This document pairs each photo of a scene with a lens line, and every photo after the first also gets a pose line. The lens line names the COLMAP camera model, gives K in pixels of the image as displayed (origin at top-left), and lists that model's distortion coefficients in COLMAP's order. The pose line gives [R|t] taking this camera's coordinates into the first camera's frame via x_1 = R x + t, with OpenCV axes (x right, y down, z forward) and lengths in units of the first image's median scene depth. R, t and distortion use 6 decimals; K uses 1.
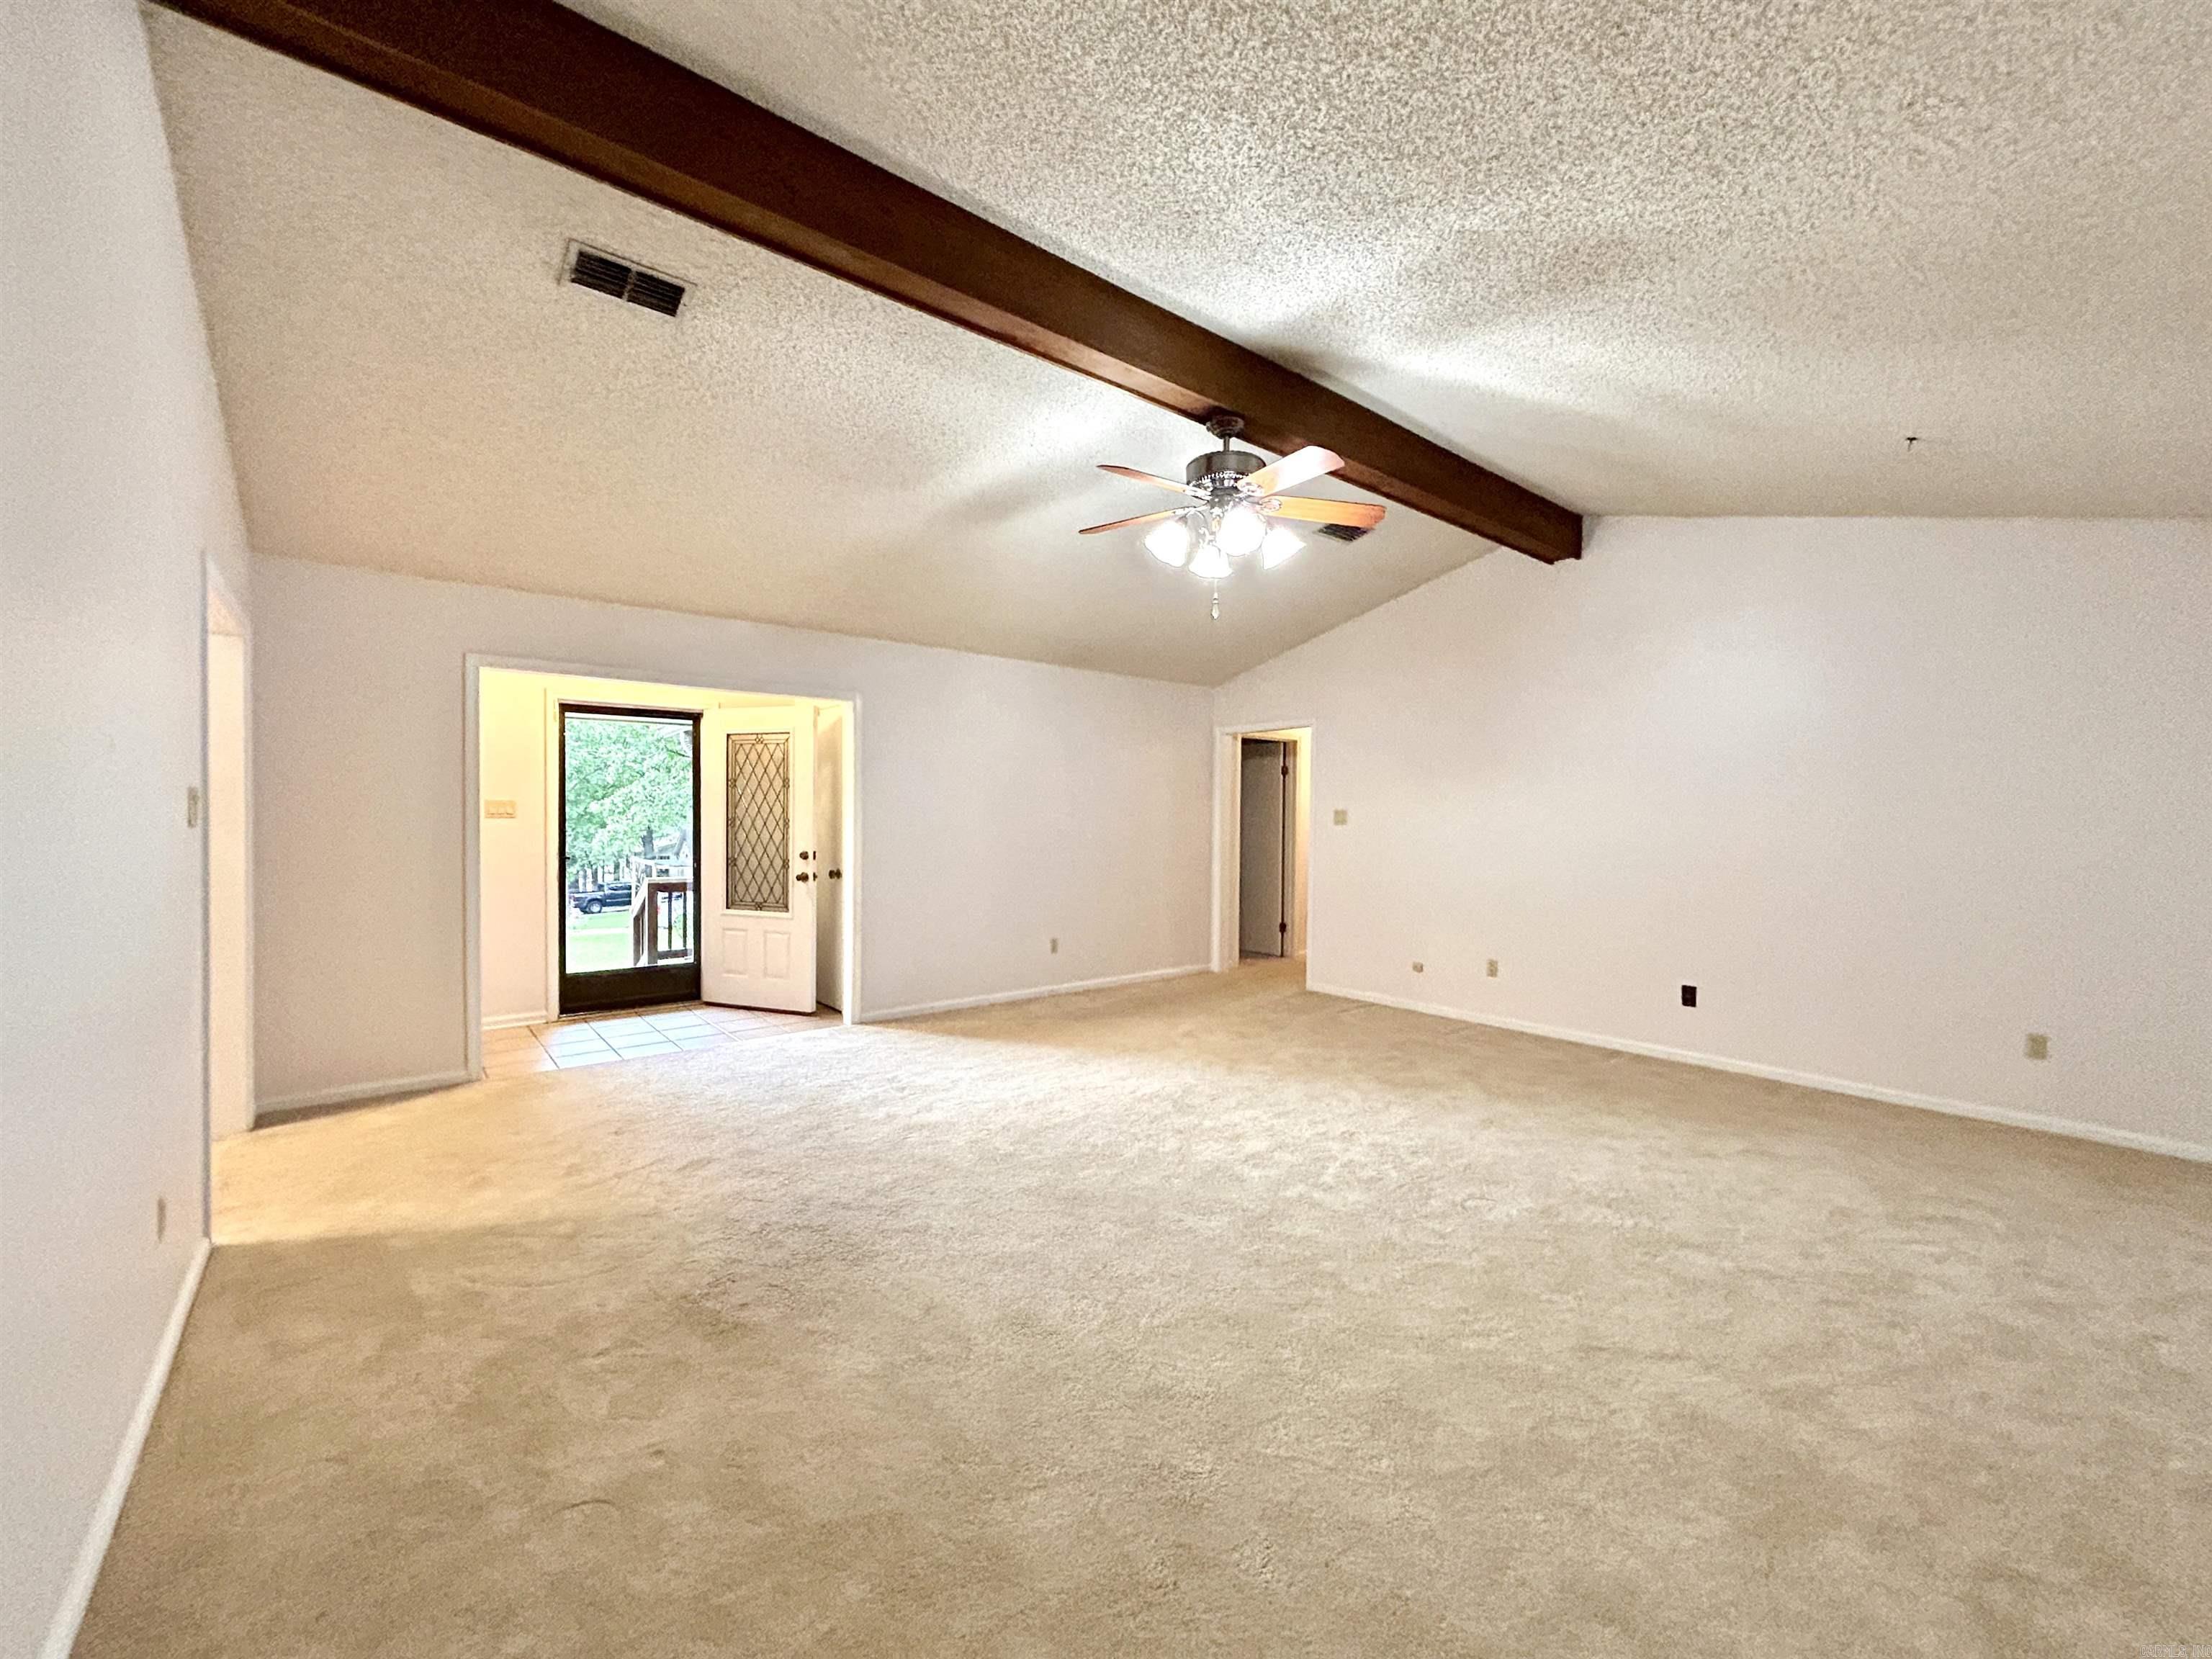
lens RADIAL K [[901.7, 0, 1105.5], [0, 901.7, 830.4], [0, 0, 1]] dist [0.004140, 0.000615]
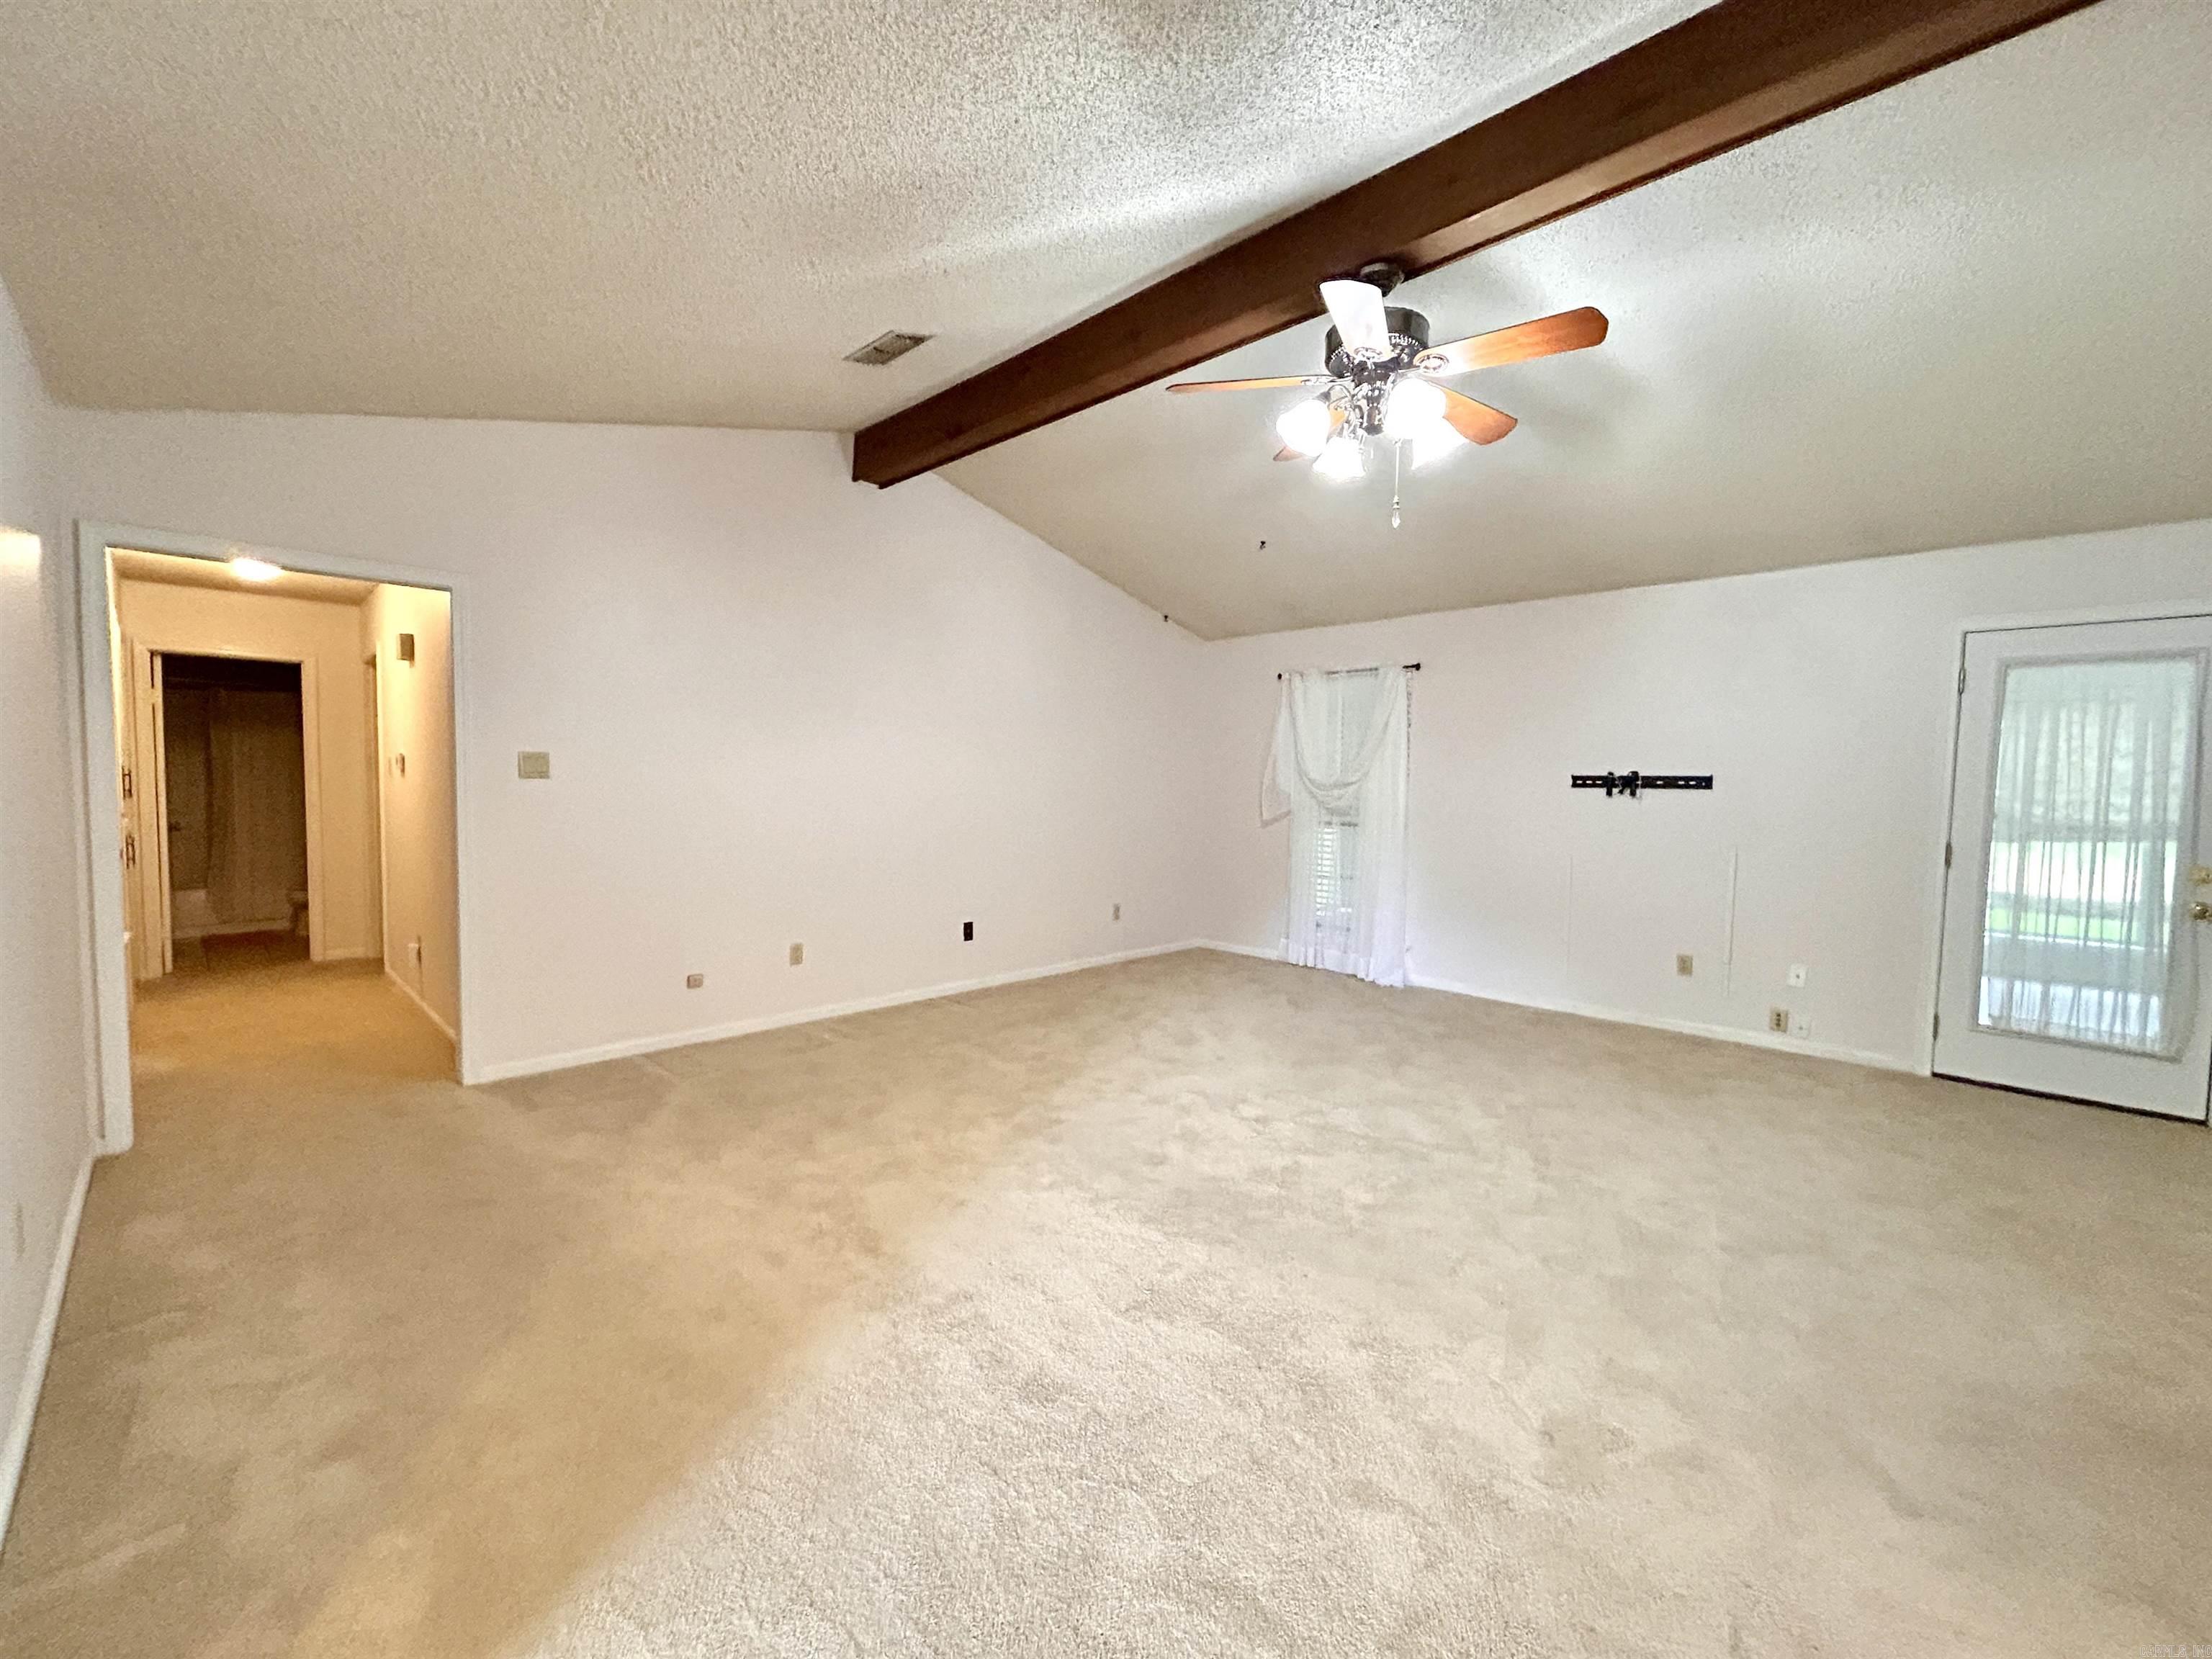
lens RADIAL K [[901.7, 0, 1105.3], [0, 901.7, 829.7], [0, 0, 1]] dist [0.004140, 0.000615]
pose [[-0.079669, -0.062945, 0.994832, -0.462477], [0.003659, 0.997979, 0.063438, -0.012508], [-0.996815, 0.008694, -0.079278, 0.904619]]
